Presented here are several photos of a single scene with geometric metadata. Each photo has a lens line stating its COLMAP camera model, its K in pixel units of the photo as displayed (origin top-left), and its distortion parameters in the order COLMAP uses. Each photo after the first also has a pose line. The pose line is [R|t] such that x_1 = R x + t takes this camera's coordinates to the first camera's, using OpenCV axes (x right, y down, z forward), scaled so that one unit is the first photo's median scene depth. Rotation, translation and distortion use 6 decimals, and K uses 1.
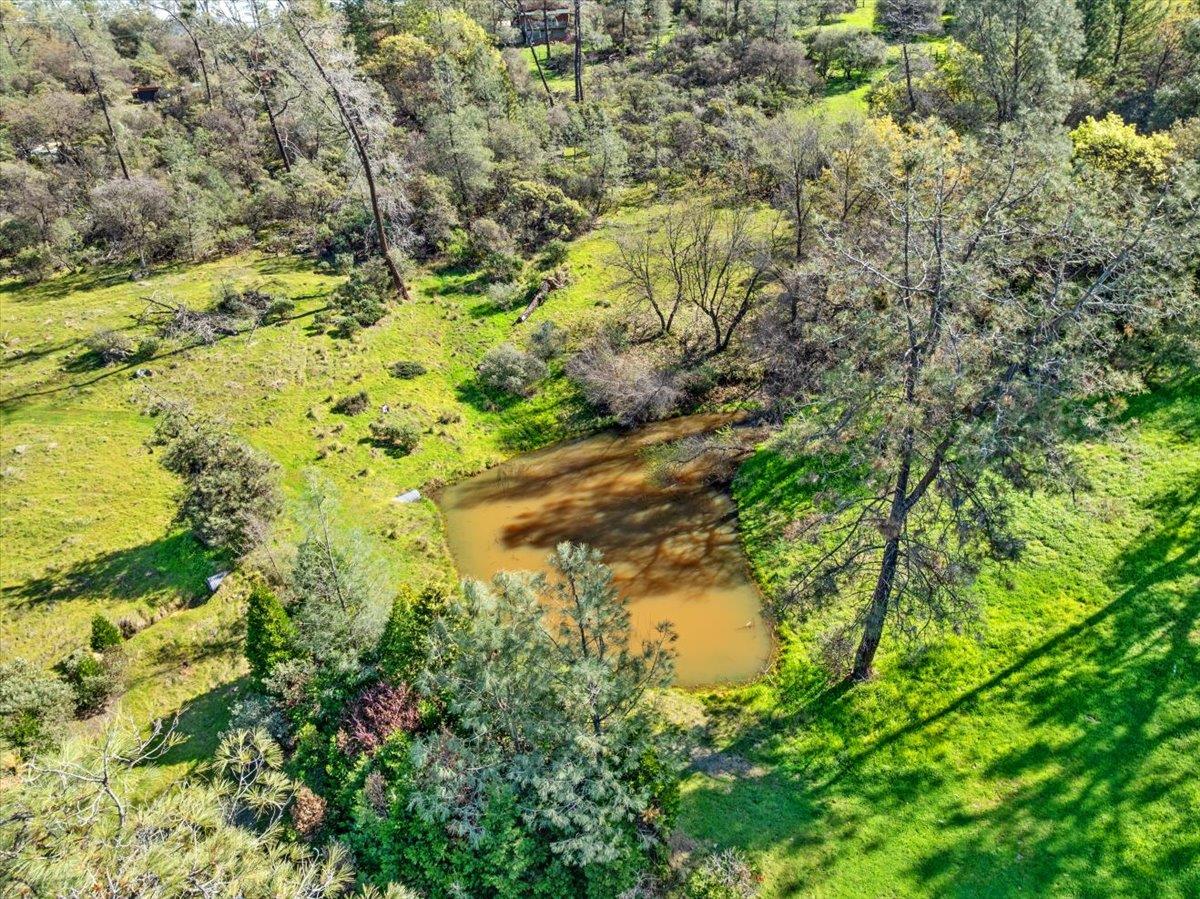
lens RADIAL K [[835.5, 0, 601.2], [0, 835.5, 450.7], [0, 0, 1]] dist [-0.040271, 0.006815]
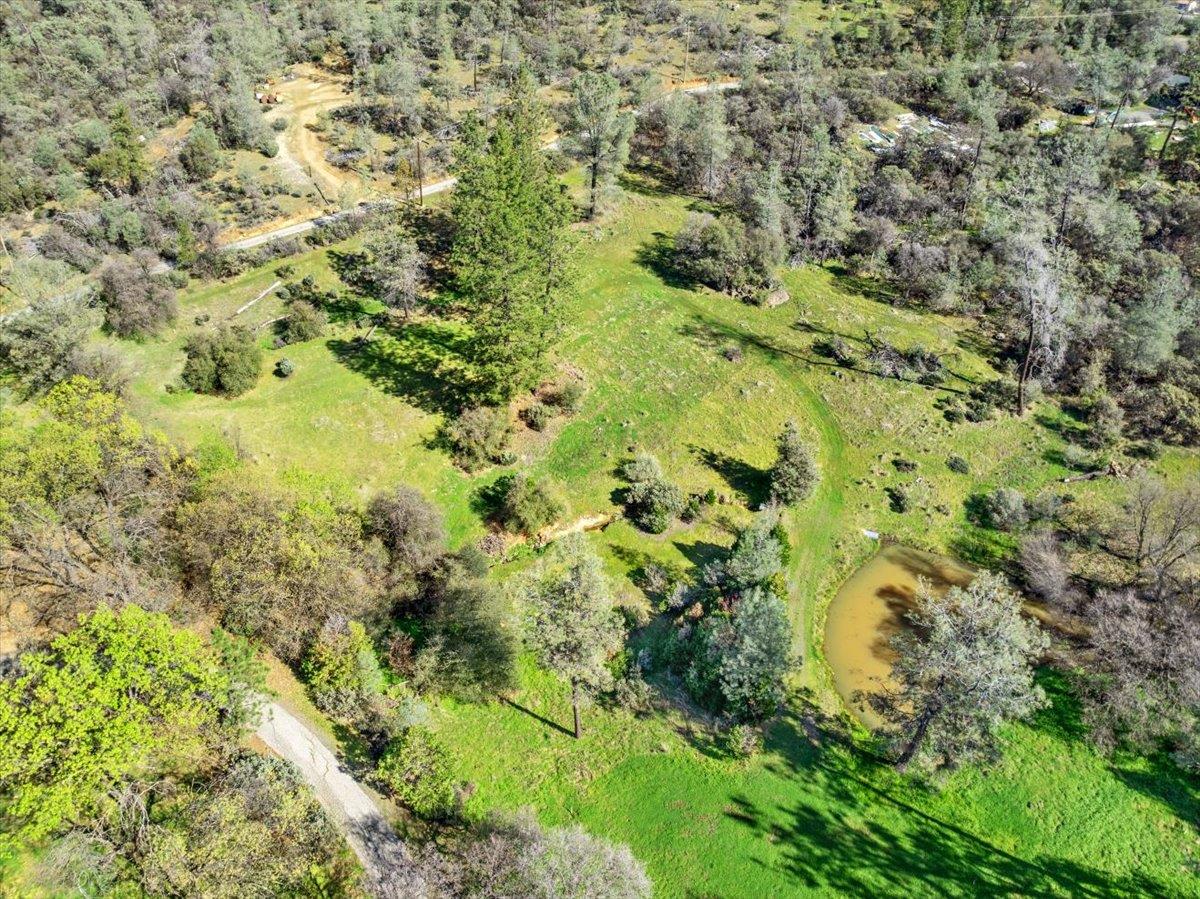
lens RADIAL K [[835.5, 0, 600.0], [0, 835.5, 448.9], [0, 0, 1]] dist [-0.040271, 0.006815]
pose [[0.462478, 0.588457, -0.663199, 0.517398], [-0.463900, 0.798044, 0.384608, -0.458559], [0.755587, 0.129785, 0.642063, -0.534142]]
